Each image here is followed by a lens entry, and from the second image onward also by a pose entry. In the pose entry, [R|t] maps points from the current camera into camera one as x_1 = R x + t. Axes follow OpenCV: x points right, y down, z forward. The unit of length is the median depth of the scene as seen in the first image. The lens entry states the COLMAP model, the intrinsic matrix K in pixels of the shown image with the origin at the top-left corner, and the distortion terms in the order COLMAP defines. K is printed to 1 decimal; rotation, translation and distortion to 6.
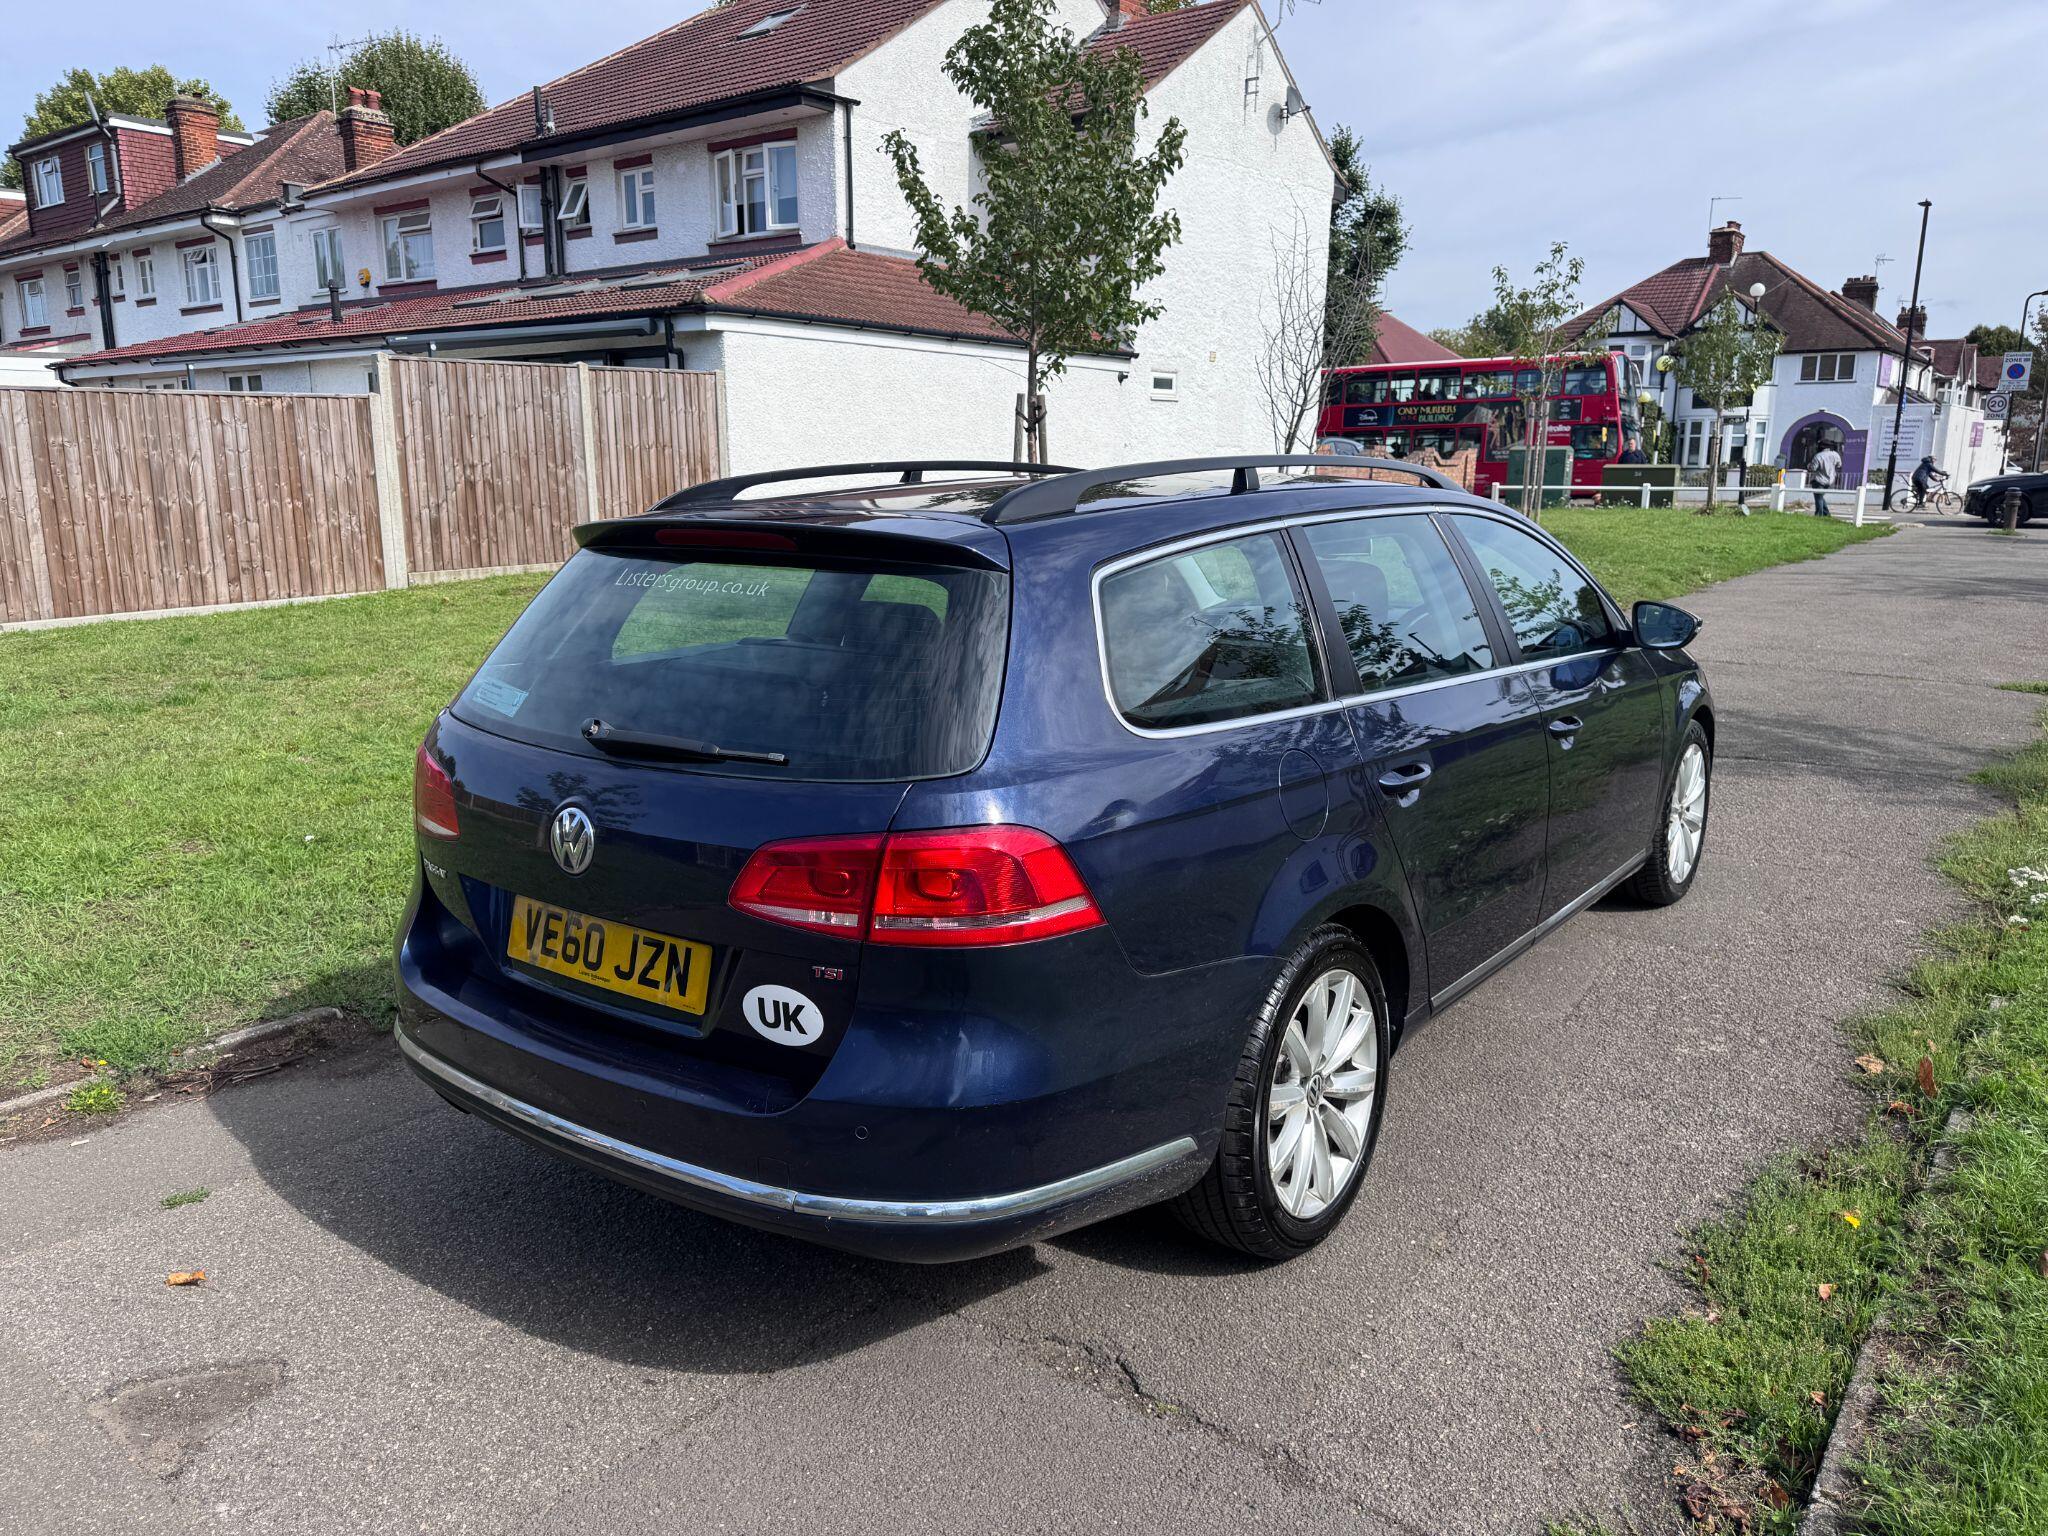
lens RADIAL K [[1464.6, 0, 1027.7], [0, 1464.6, 768.7], [0, 0, 1]] dist [0.016659, -0.013044]
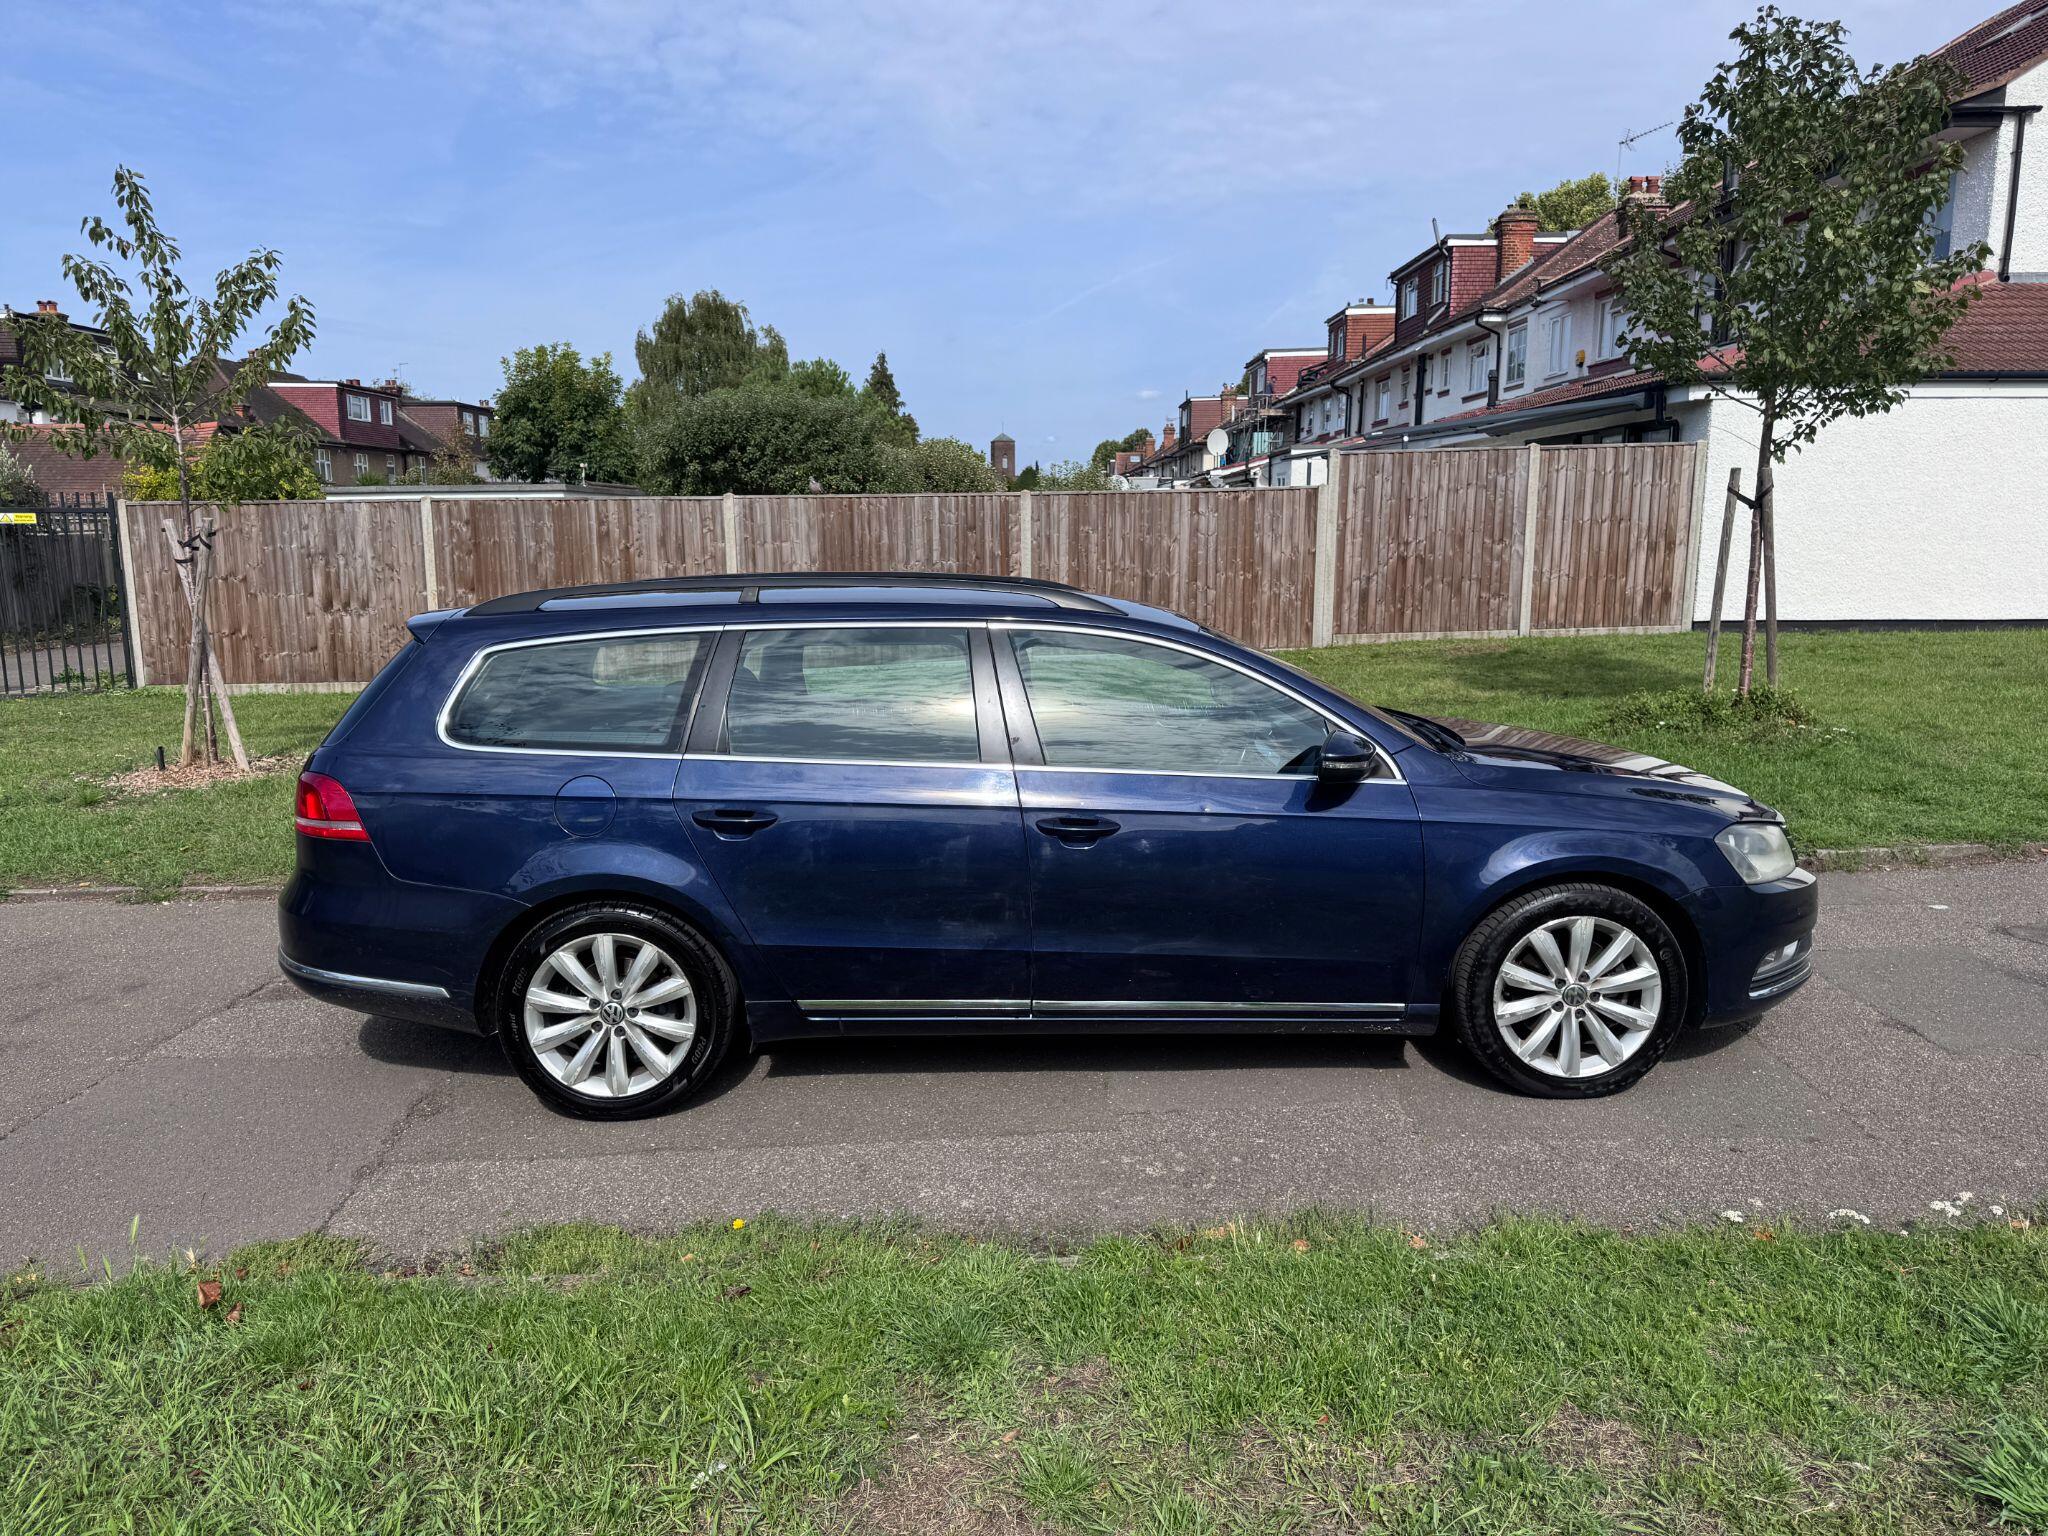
lens RADIAL K [[1450.2, 0, 1024.0], [0, 1450.2, 768.0], [0, 0, 1]] dist [0.024339, -0.026055]
pose [[0.633918, 0.117966, -0.764351, 0.314476], [-0.145648, 0.988825, 0.031817, -0.028578], [0.759562, 0.091157, 0.644015, 0.075549]]
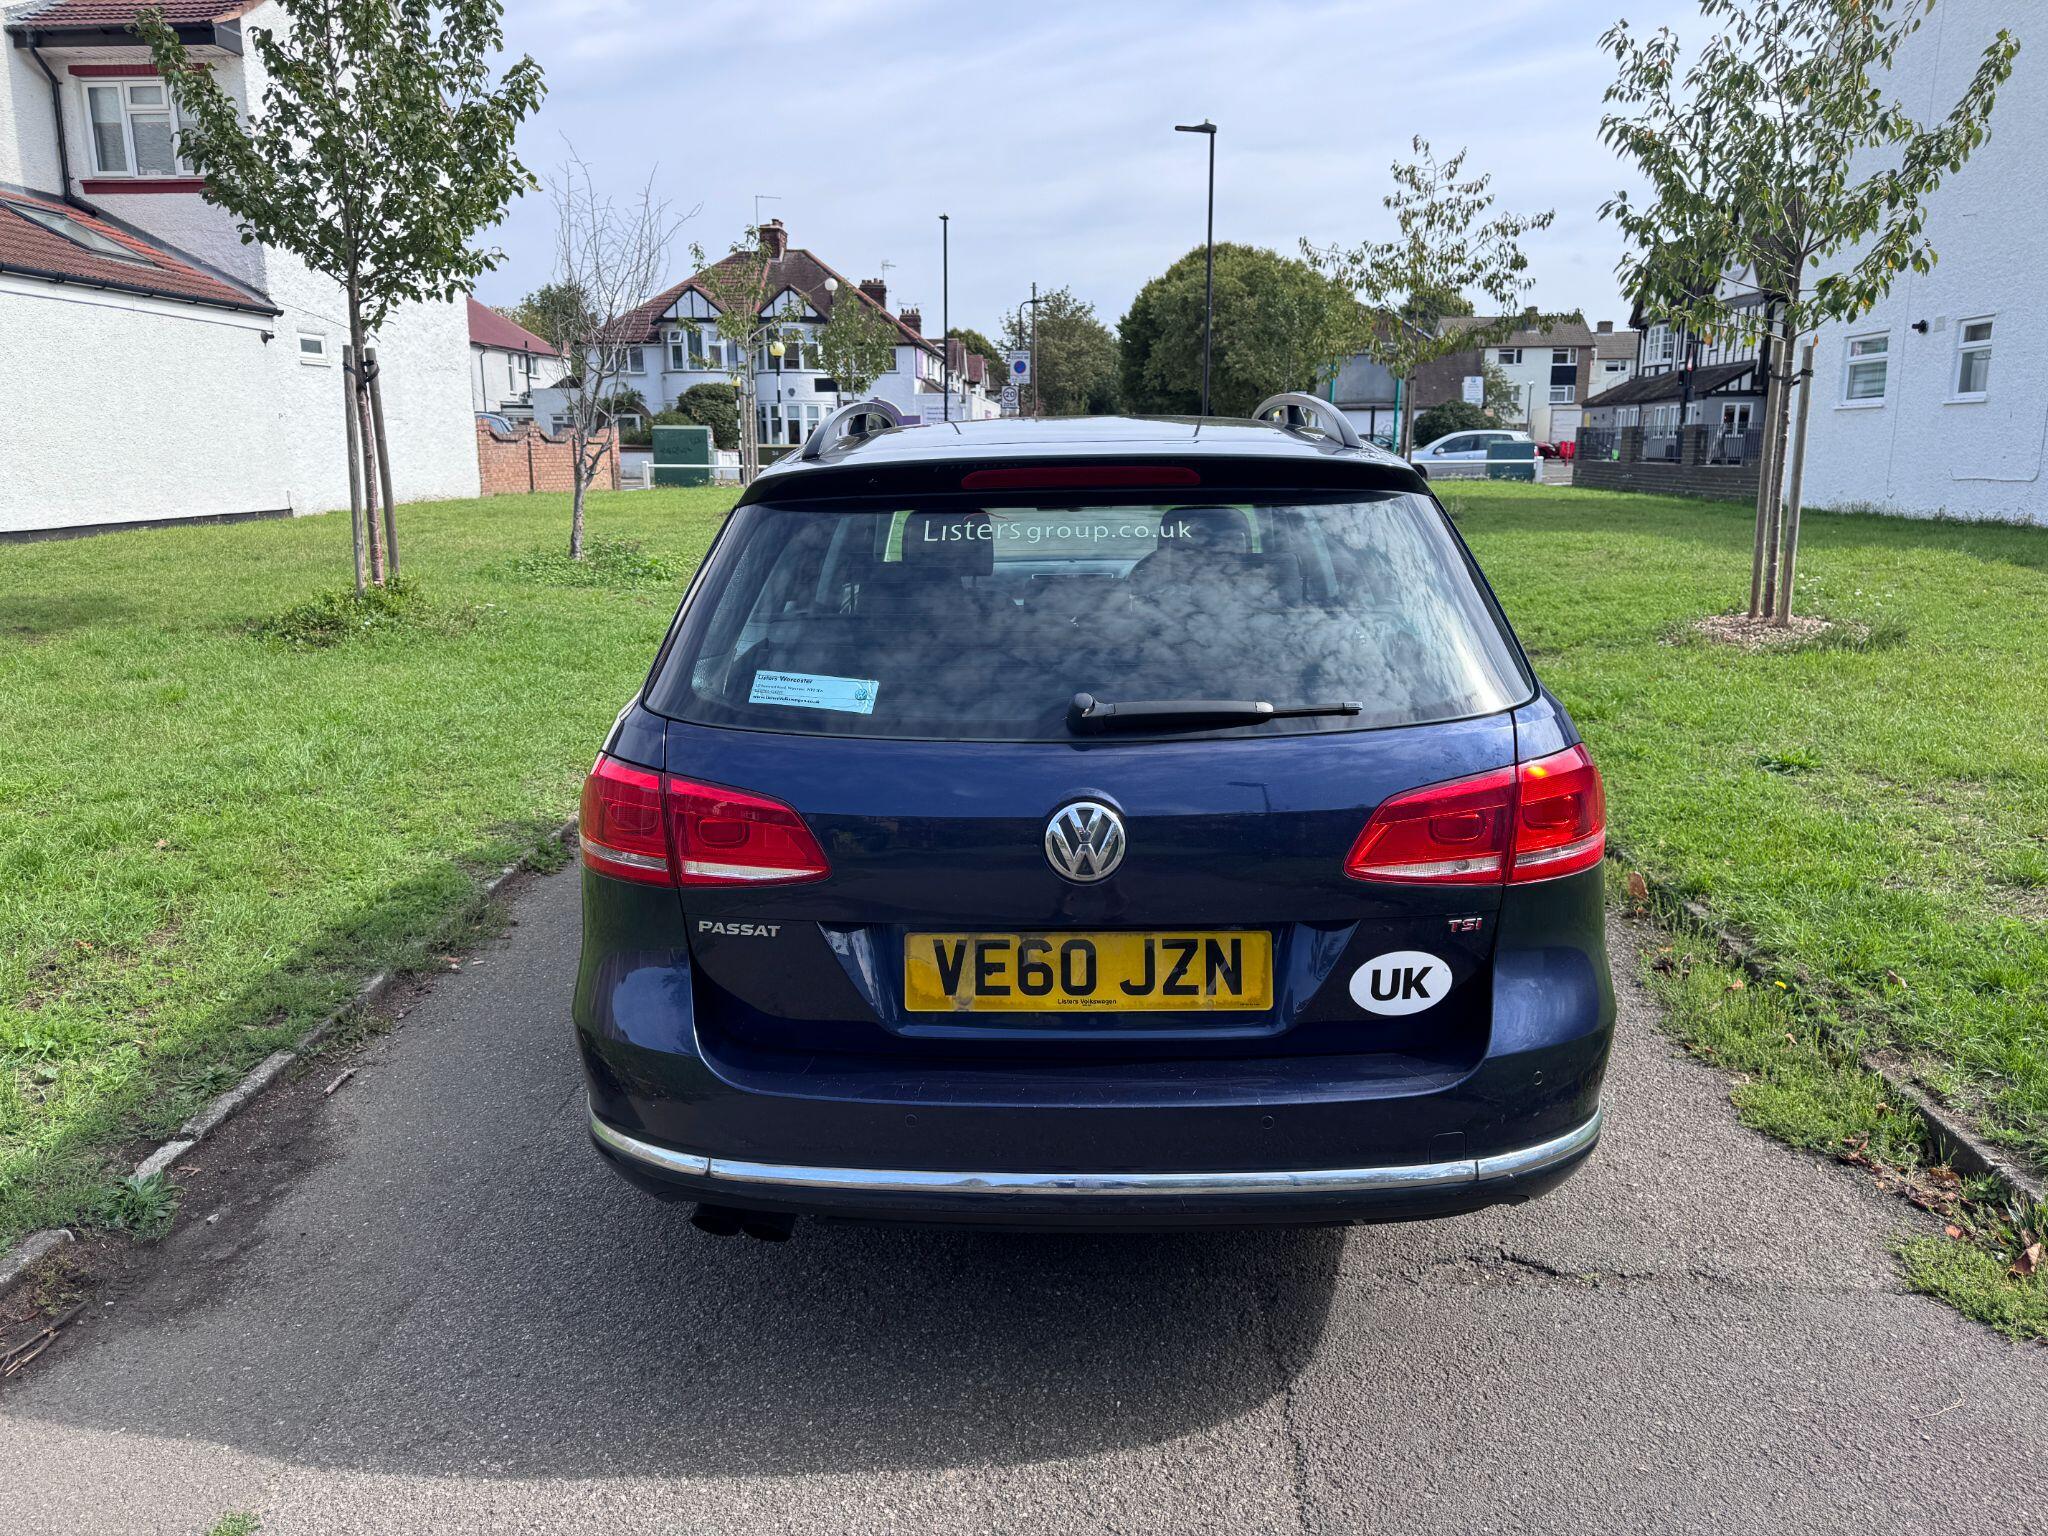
lens RADIAL K [[1421.9, 0, 1022.5], [0, 1421.9, 796.9], [0, 0, 1]] dist [0.042378, -0.051297]
pose [[0.818153, -0.138831, 0.557989, -0.138545], [0.118145, 0.990298, 0.073161, -0.006646], [-0.562732, 0.006067, 0.826617, 0.064854]]
